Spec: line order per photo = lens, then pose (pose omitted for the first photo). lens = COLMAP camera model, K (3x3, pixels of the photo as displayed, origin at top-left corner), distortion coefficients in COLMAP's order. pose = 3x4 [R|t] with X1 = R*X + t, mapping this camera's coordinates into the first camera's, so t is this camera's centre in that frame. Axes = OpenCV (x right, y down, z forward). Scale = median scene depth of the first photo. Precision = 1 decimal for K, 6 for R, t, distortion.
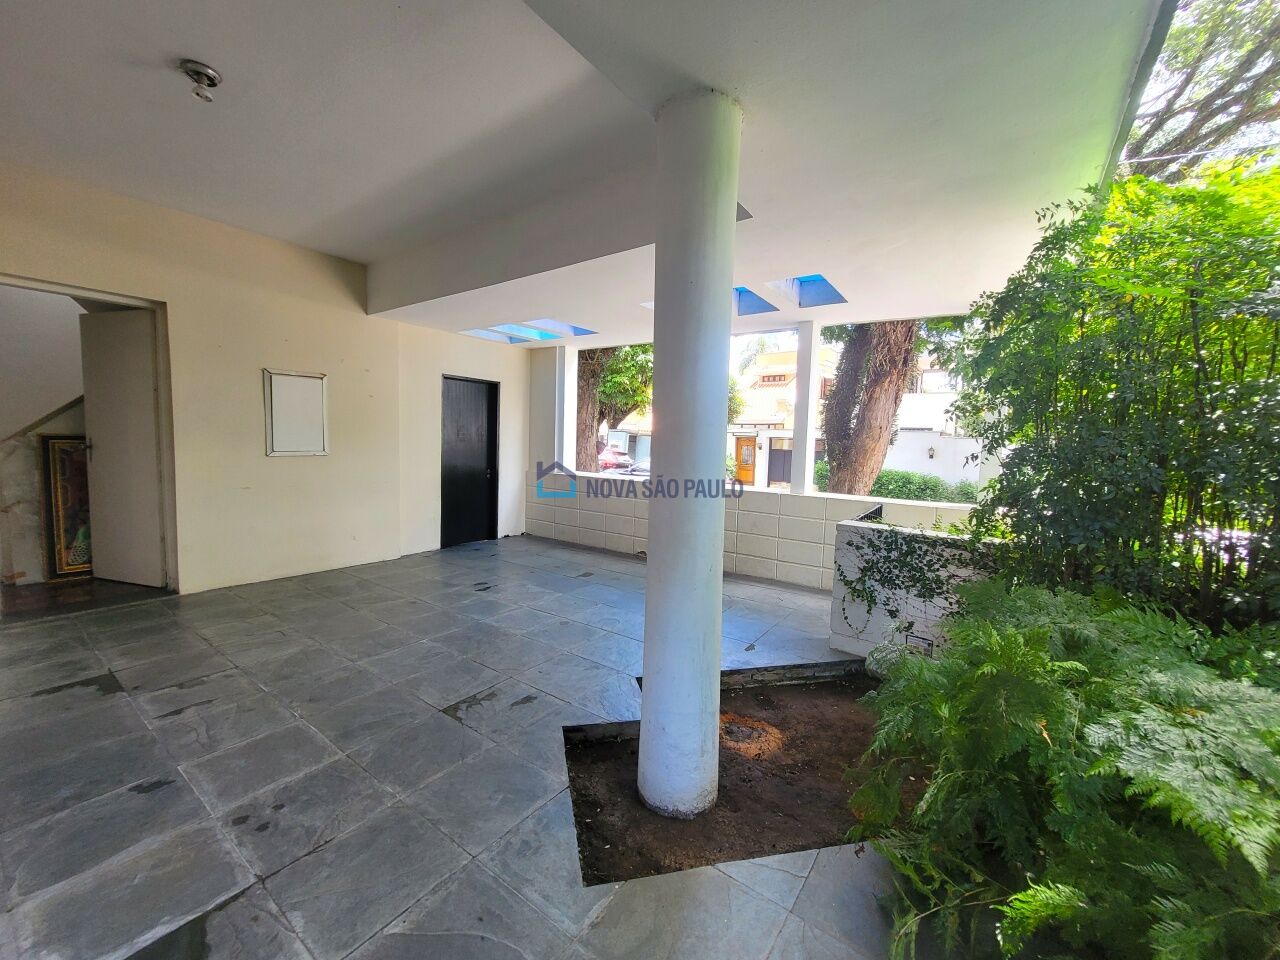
lens RADIAL K [[505.7, 0, 640.4], [0, 505.7, 479.1], [0, 0, 1]] dist [0.001085, 0.000147]
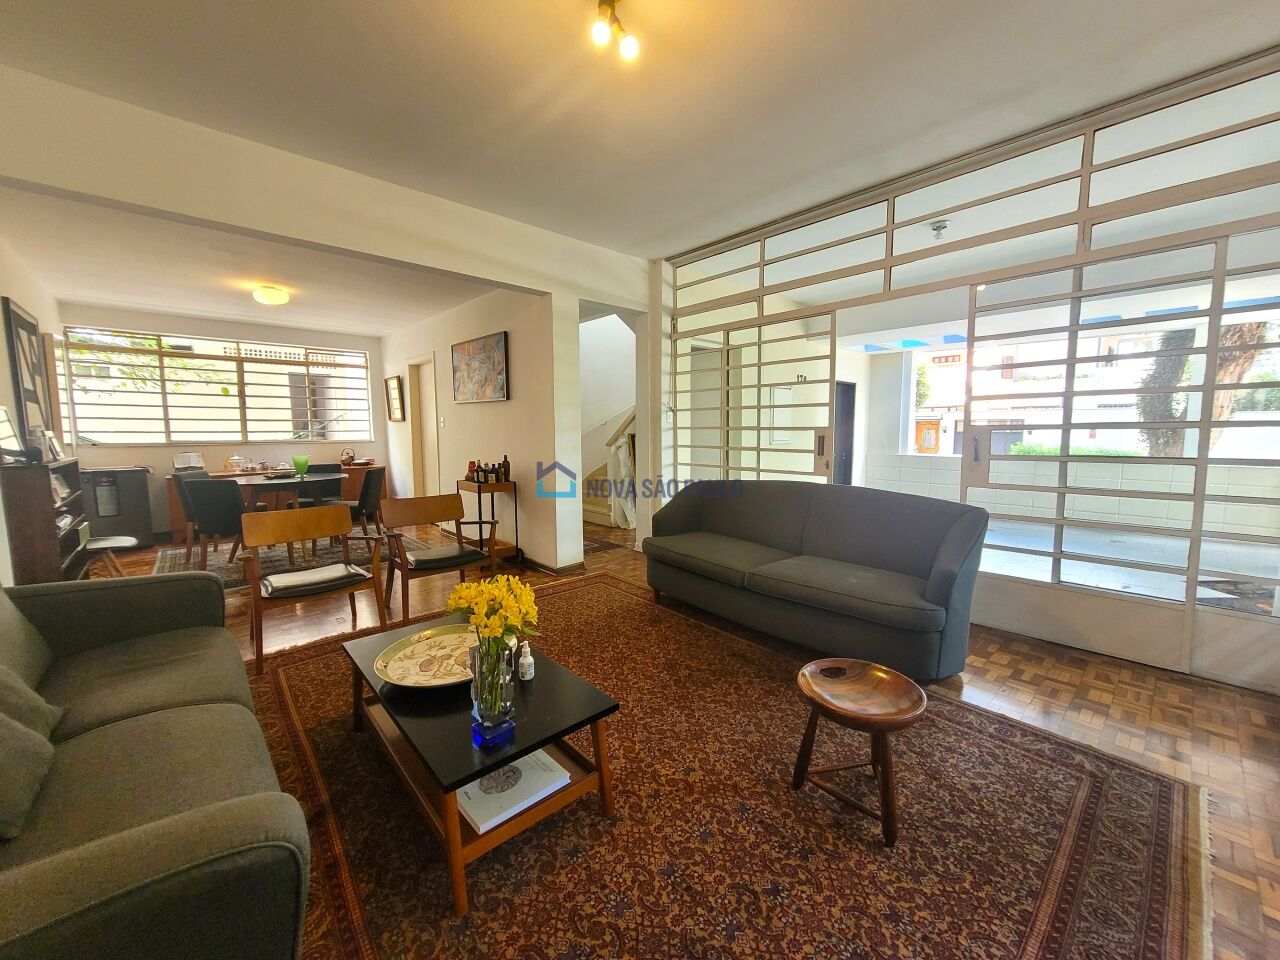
lens RADIAL K [[505.7, 0, 641.5], [0, 505.7, 477.7], [0, 0, 1]] dist [0.001085, 0.000147]
pose [[0.978988, -0.000834, -0.203916, -0.151095], [0.005118, 0.999777, 0.020481, 0.006108], [0.203853, -0.021094, 0.978774, -0.094959]]
